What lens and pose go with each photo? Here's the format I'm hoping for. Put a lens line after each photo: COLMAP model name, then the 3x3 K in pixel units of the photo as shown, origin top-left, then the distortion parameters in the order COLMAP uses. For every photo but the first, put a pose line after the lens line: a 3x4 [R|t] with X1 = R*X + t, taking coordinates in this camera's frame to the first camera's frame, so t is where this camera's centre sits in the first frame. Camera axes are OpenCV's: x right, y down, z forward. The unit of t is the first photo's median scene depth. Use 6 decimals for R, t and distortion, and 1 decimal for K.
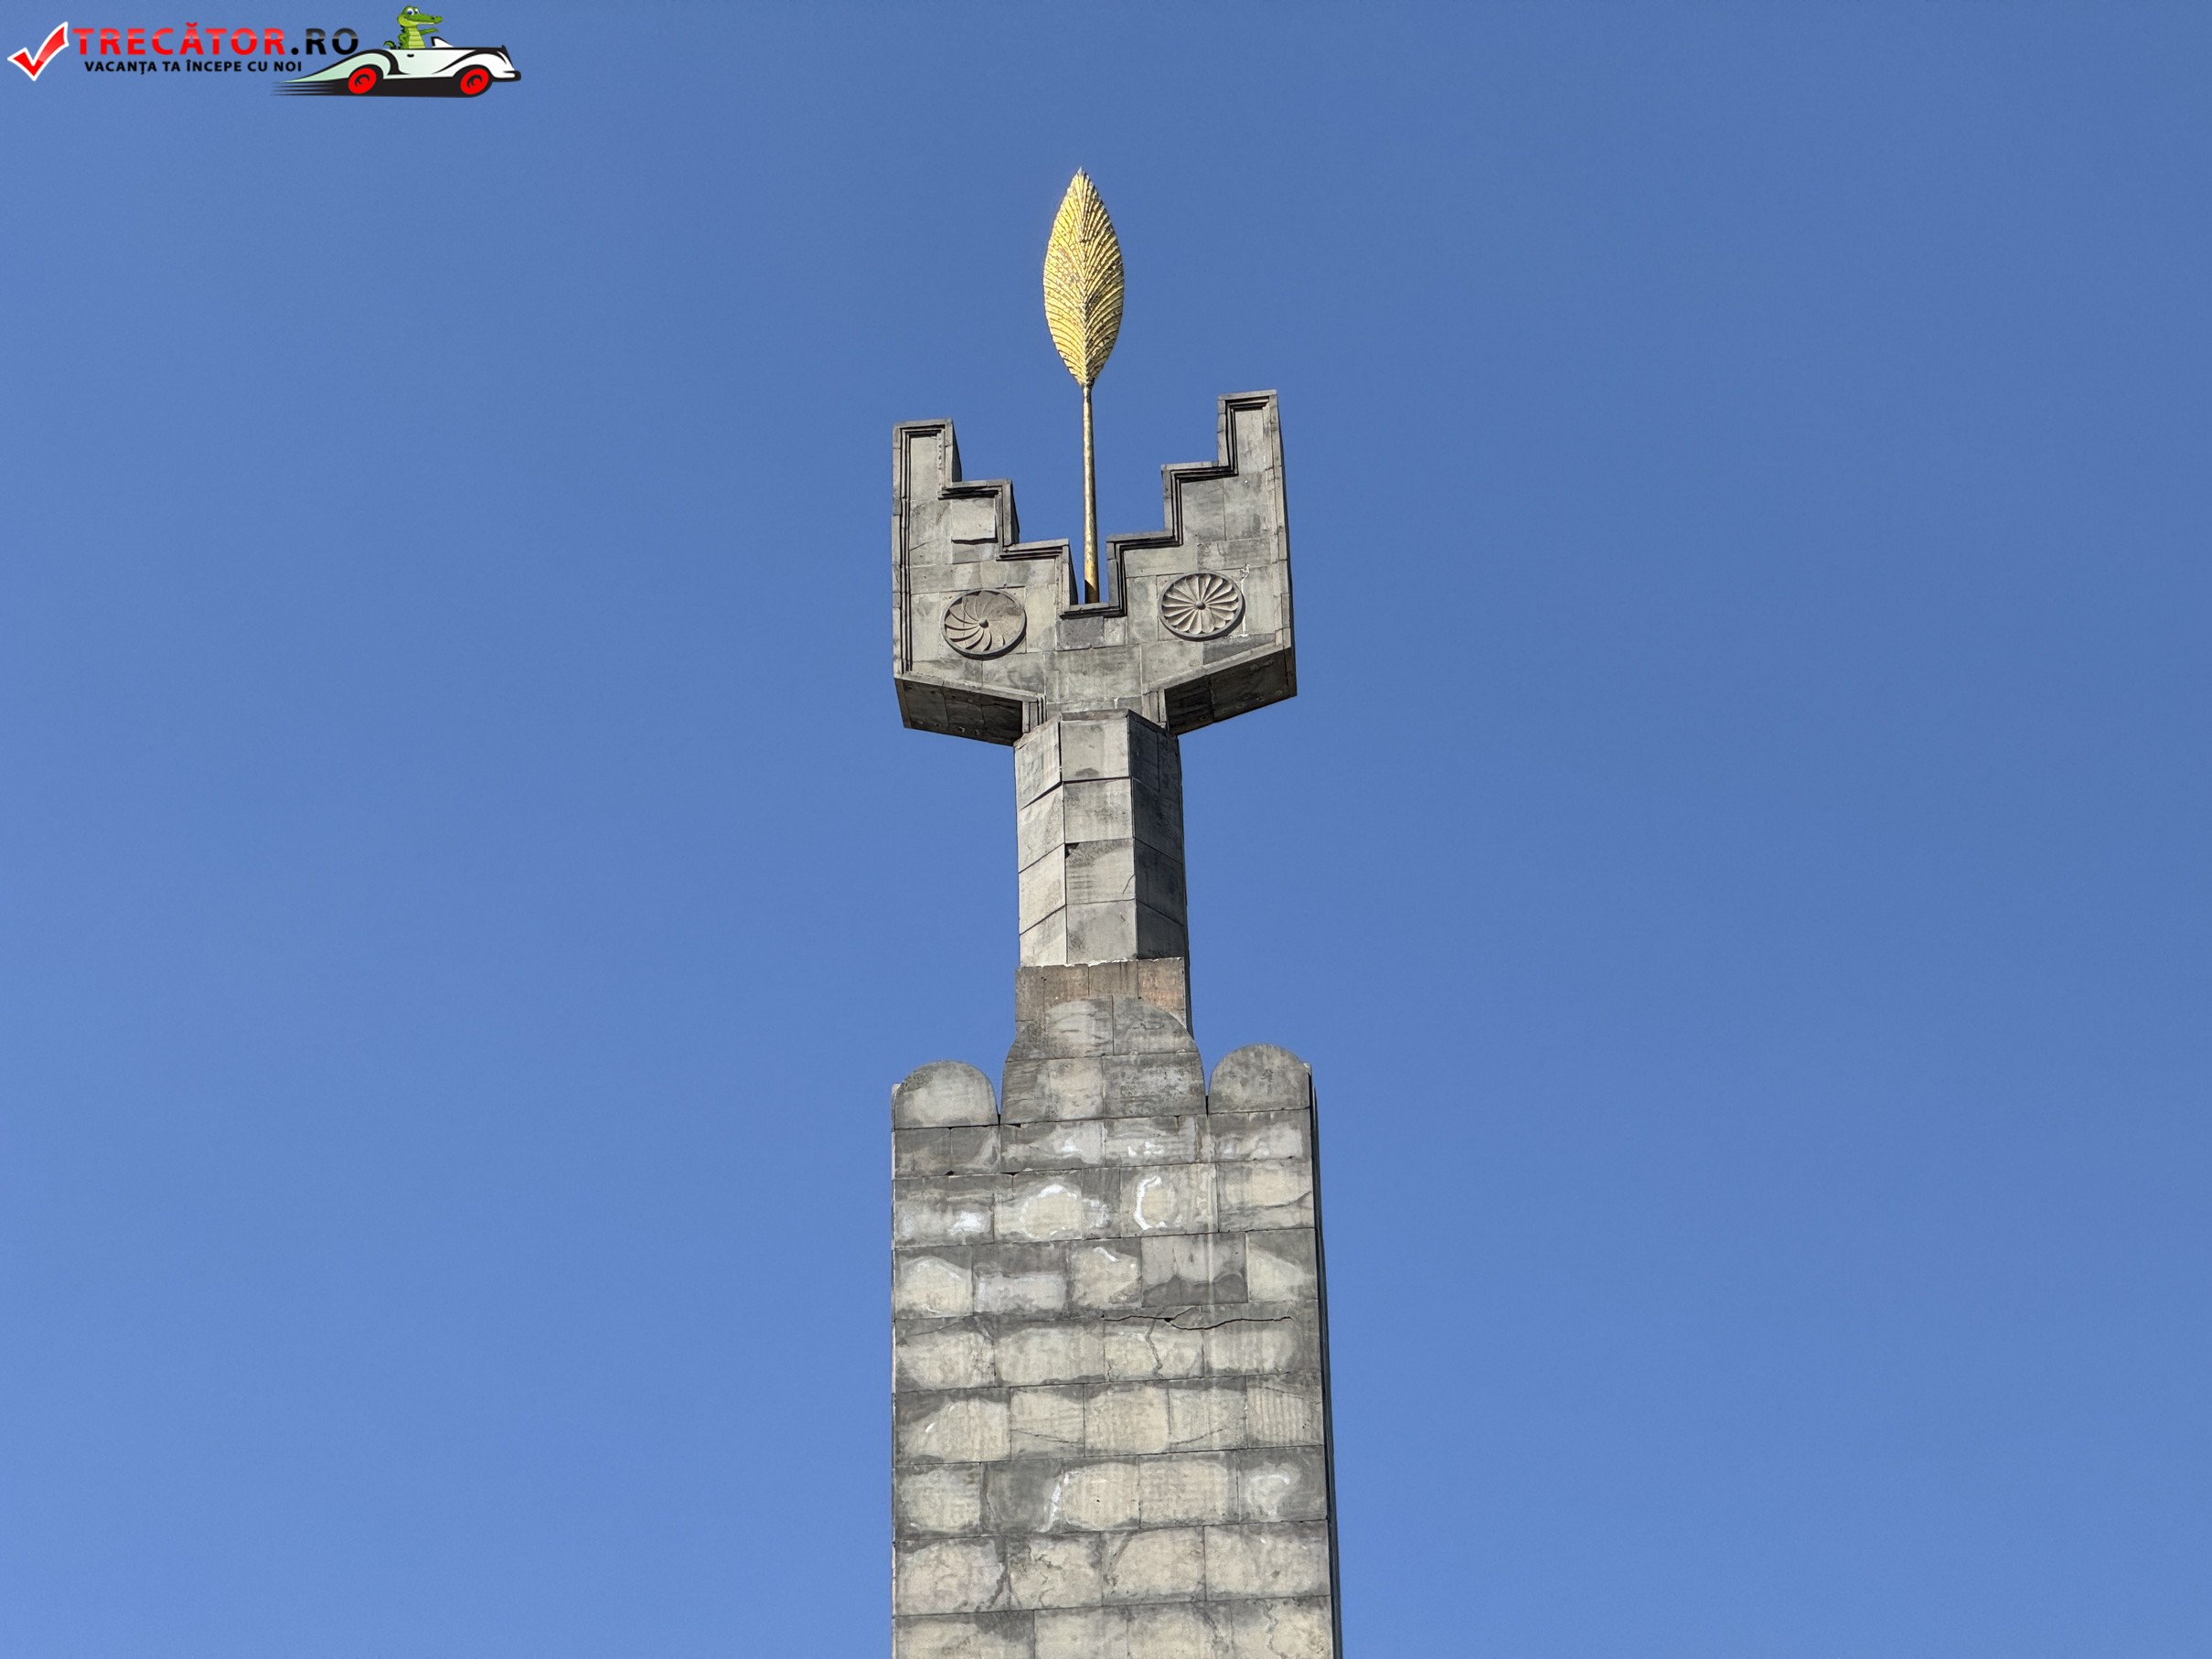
lens RADIAL K [[7792.2, 0, 1112.1], [0, 7792.2, 834.4], [0, 0, 1]] dist [0.250050, 0.000000]
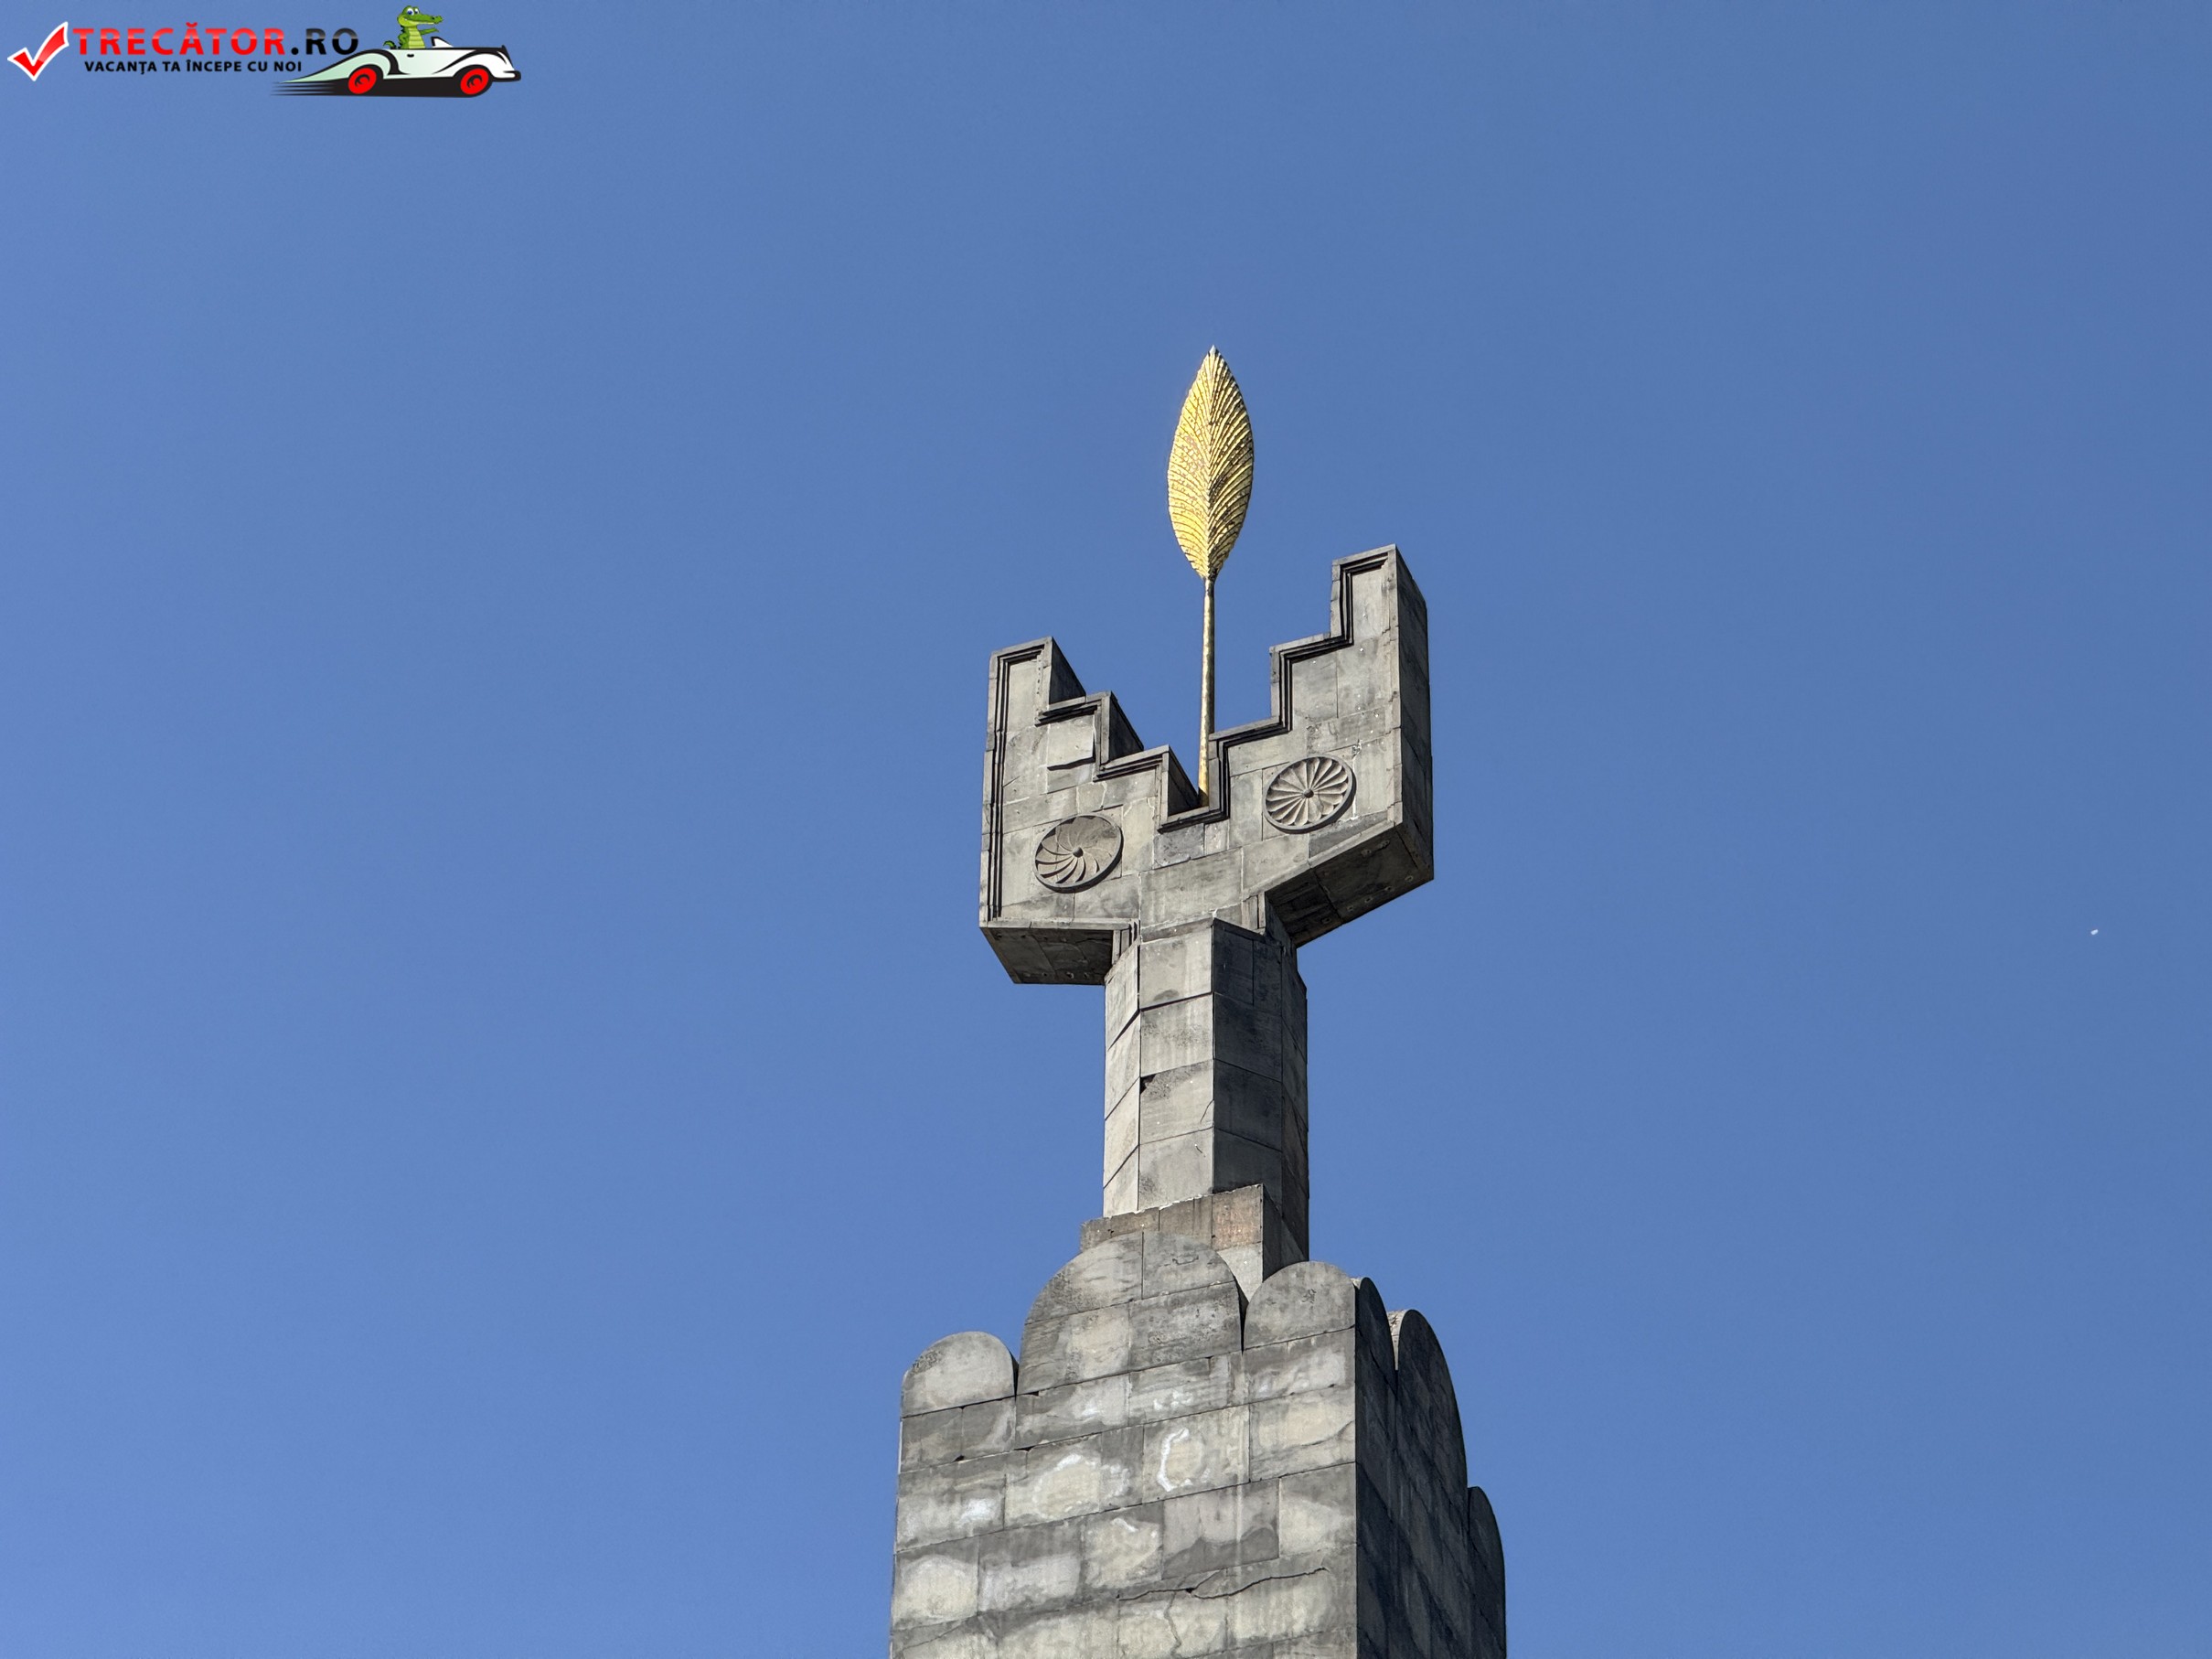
lens RADIAL K [[7792.2, 0, 1098.4], [0, 7792.2, 819.0], [0, 0, 1]] dist [0.250050, 0.000000]
pose [[0.961356, -0.153500, -0.228546, 0.192090], [0.134277, 0.986135, -0.097501, 0.056735], [0.240343, 0.063045, 0.968638, 0.149860]]
